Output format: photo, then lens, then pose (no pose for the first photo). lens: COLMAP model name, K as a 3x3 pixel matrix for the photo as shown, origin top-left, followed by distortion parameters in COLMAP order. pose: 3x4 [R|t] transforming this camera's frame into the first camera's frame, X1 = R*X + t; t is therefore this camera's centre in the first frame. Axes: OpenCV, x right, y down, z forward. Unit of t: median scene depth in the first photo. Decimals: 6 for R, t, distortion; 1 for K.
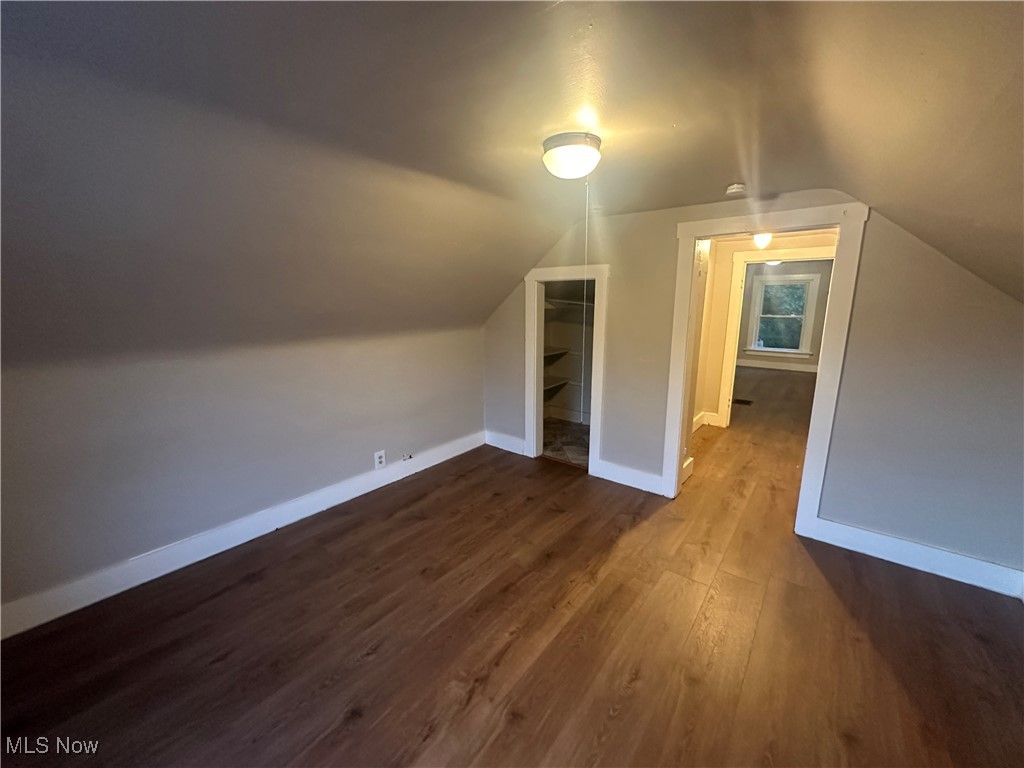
lens RADIAL K [[407.7, 0, 512.9], [0, 407.7, 382.7], [0, 0, 1]] dist [-0.003566, 0.000183]
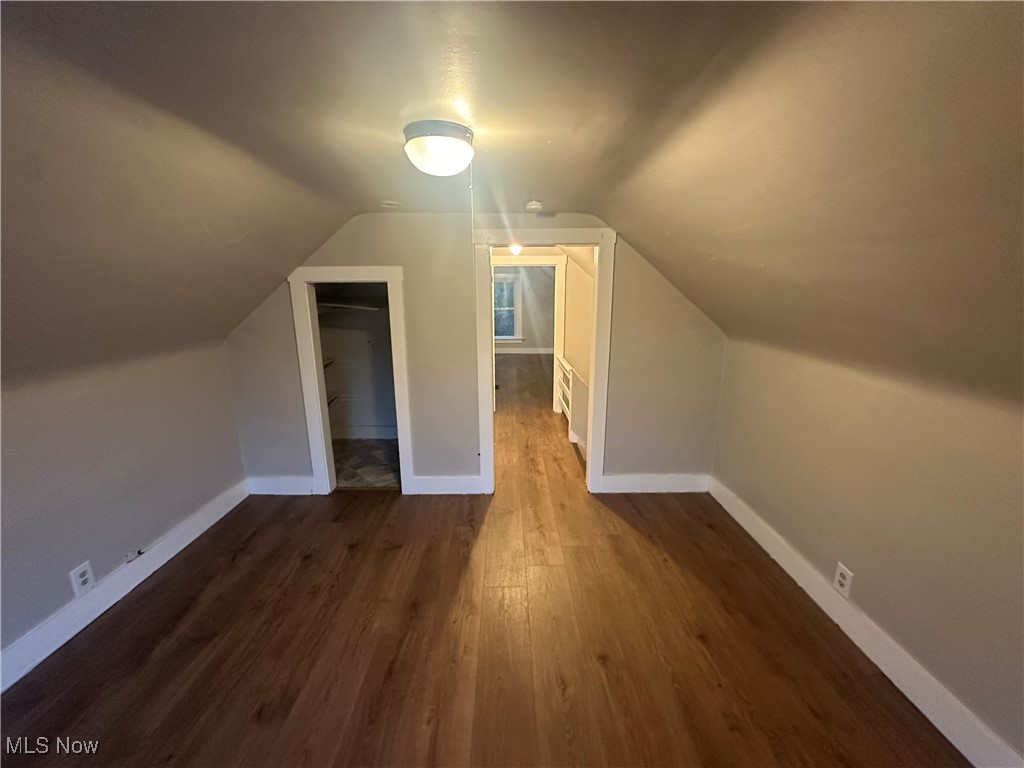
lens RADIAL K [[407.7, 0, 512.9], [0, 407.7, 382.7], [0, 0, 1]] dist [-0.003566, 0.000183]
pose [[0.778719, -0.140606, 0.611414, -0.184248], [0.128681, 0.989638, 0.063693, -0.064350], [-0.614035, 0.029079, 0.788743, 0.147215]]
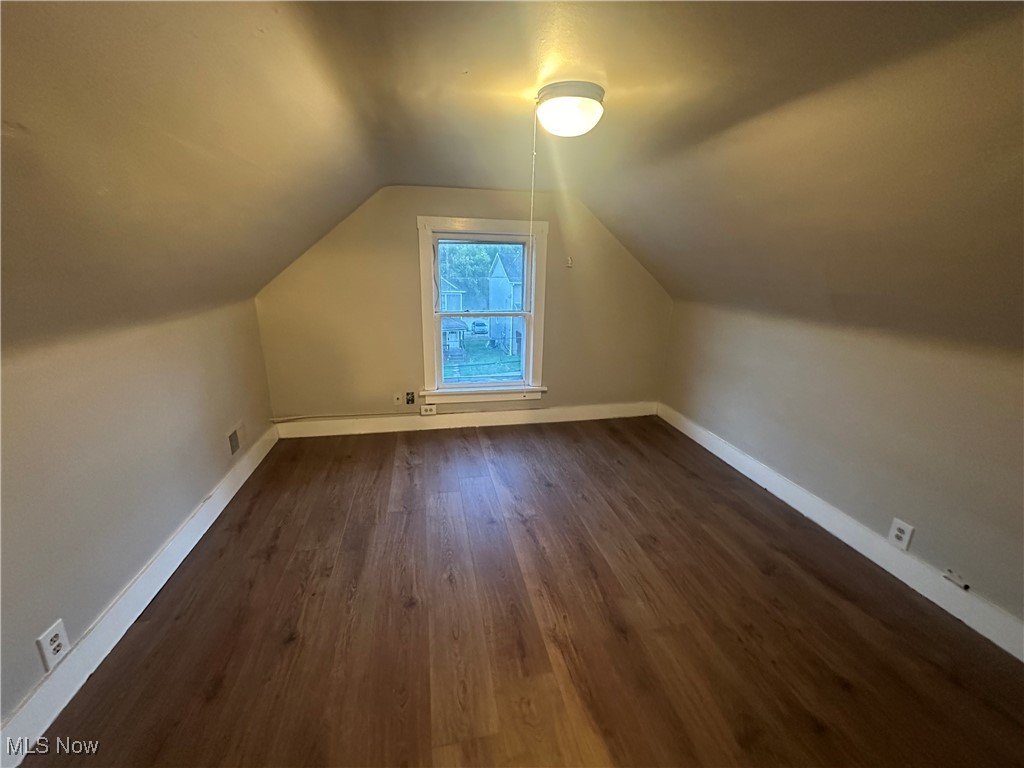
lens RADIAL K [[408.3, 0, 519.1], [0, 408.3, 380.4], [0, 0, 1]] dist [-0.000603, 0.000112]
pose [[-0.627848, 0.206053, -0.750566, 0.575740], [-0.177836, 0.900836, 0.396066, -0.211185], [0.757747, 0.382147, -0.528945, 0.929825]]
